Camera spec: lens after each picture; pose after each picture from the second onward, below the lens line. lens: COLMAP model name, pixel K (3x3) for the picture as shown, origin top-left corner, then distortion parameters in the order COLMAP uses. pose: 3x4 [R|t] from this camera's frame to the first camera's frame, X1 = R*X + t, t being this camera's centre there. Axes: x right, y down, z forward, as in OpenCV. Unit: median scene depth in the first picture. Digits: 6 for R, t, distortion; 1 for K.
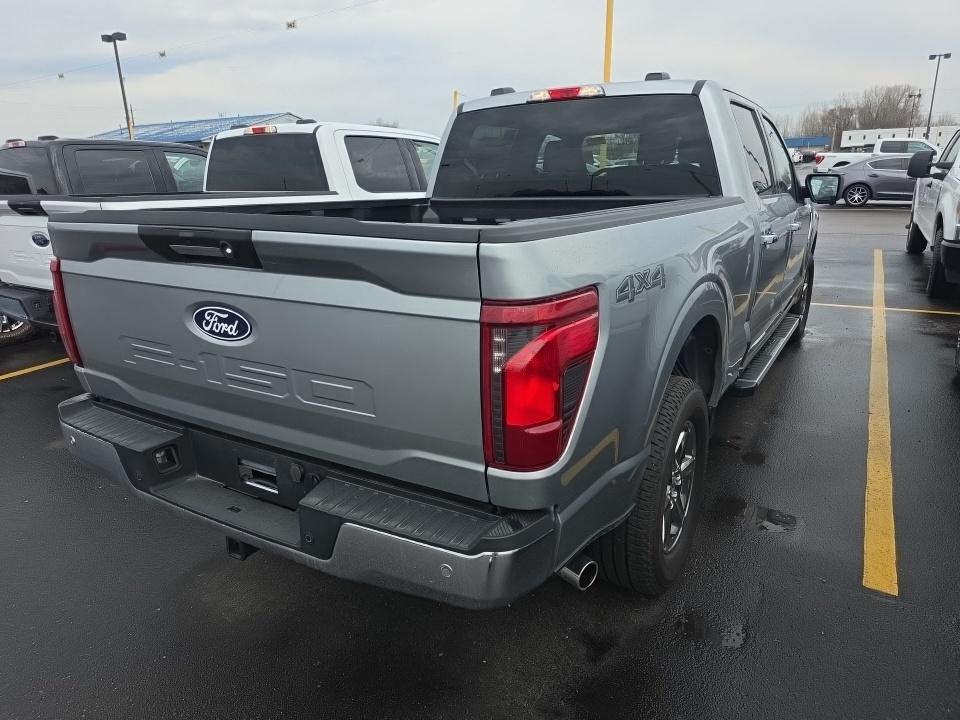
lens RADIAL K [[653.4, 0, 477.4], [0, 653.4, 362.5], [0, 0, 1]] dist [0.050055, -0.044638]
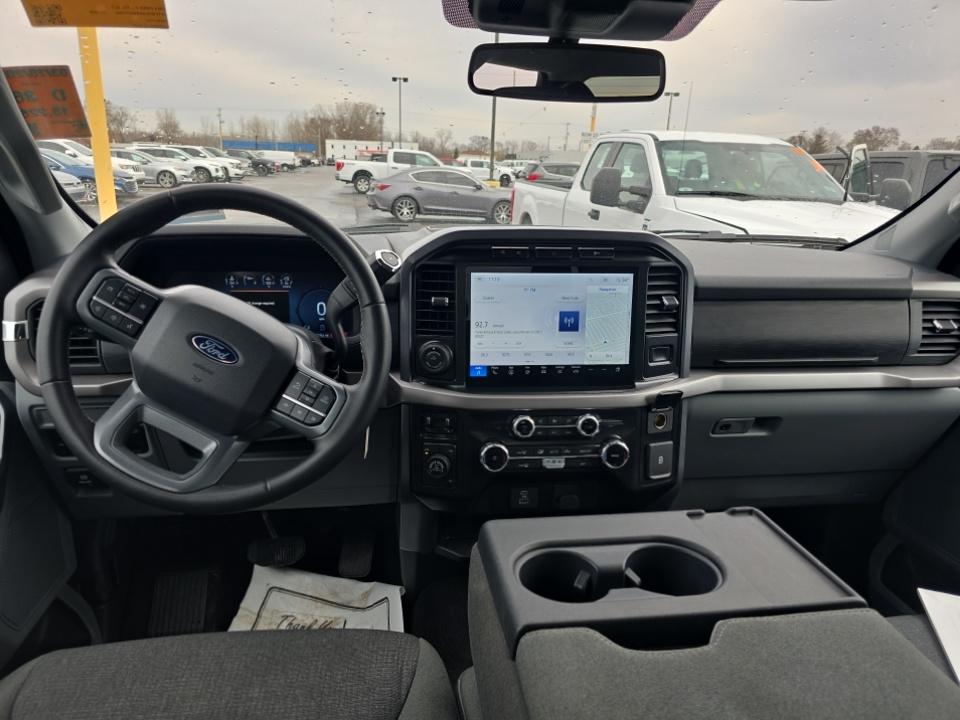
lens RADIAL K [[653.4, 0, 476.1], [0, 653.4, 363.5], [0, 0, 1]] dist [0.050055, -0.044638]
pose [[0.759288, -0.137677, 0.636024, 0.373385], [0.135944, 0.989358, 0.051870, -0.668903], [-0.636397, 0.047080, 0.769924, 2.210358]]
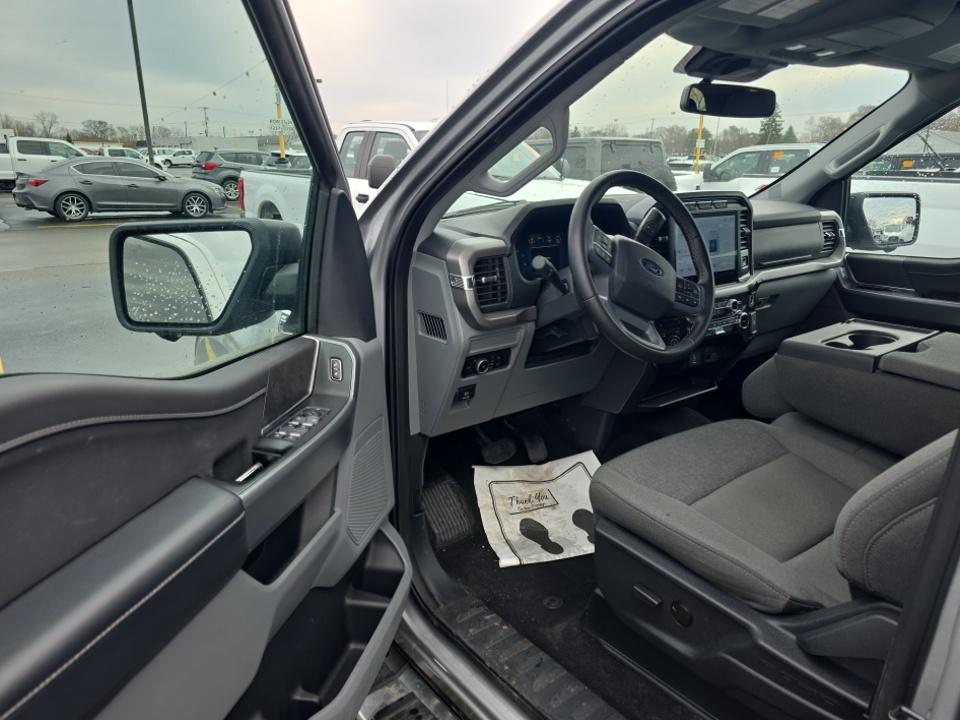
lens RADIAL K [[653.4, 0, 483.2], [0, 653.4, 358.1], [0, 0, 1]] dist [0.050055, -0.044638]
pose [[0.343085, -0.243620, 0.907161, -0.150614], [0.254216, 0.953820, 0.160007, -0.738205], [-0.904249, 0.175719, 0.389174, 2.514661]]
